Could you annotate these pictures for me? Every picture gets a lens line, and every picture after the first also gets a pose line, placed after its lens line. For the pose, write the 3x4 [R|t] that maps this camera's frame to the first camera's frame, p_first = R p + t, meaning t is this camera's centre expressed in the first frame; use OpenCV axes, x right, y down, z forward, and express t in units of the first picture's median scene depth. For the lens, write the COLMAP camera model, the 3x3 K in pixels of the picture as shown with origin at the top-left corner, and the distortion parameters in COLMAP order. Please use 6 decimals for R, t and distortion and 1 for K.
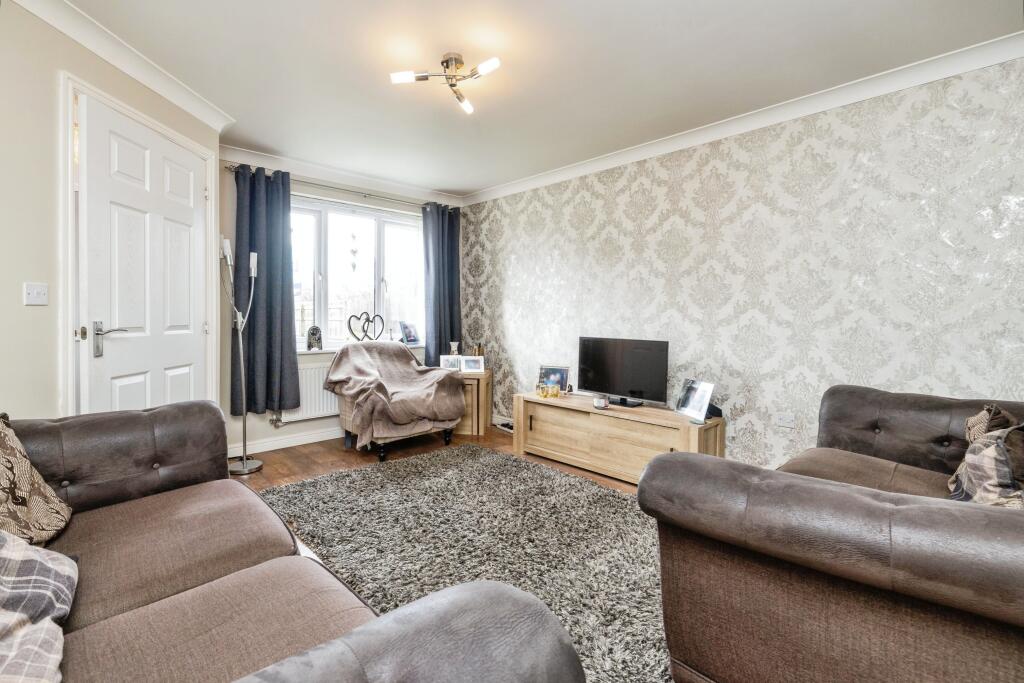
lens RADIAL K [[456.1, 0, 511.2], [0, 456.1, 324.3], [0, 0, 1]] dist [-0.000028, -0.000001]
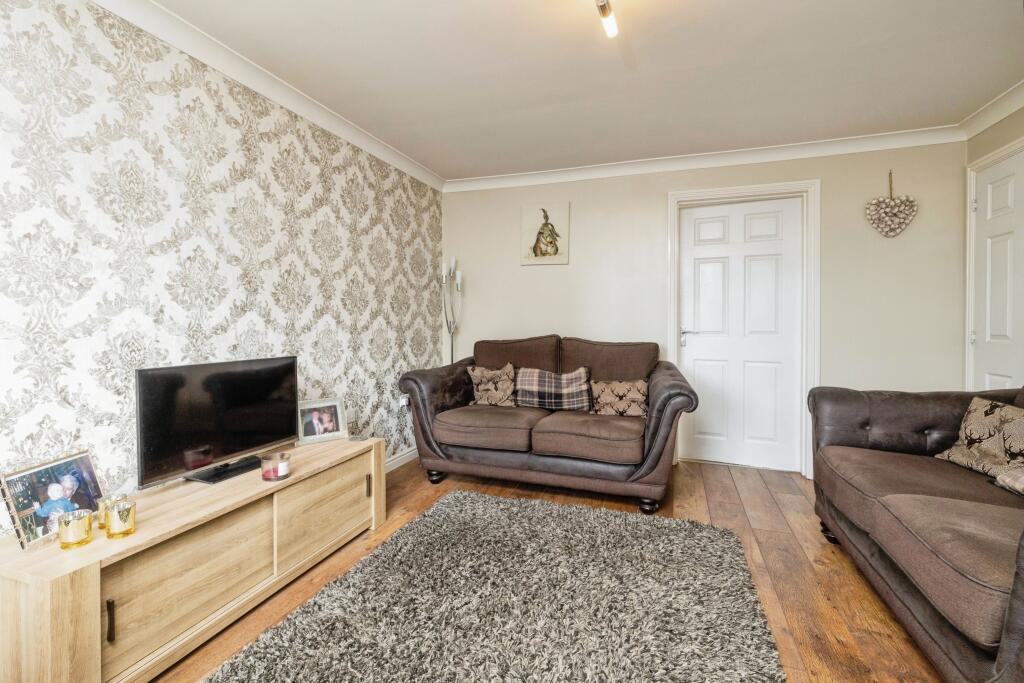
lens RADIAL K [[449.9, 0, 511.1], [0, 449.9, 317.4], [0, 0, 1]] dist [-0.000807, -0.000196]
pose [[-0.435342, -0.006964, 0.900238, -0.414387], [0.001845, 0.999961, 0.008628, -0.027178], [-0.900263, 0.005417, -0.435312, 0.872104]]
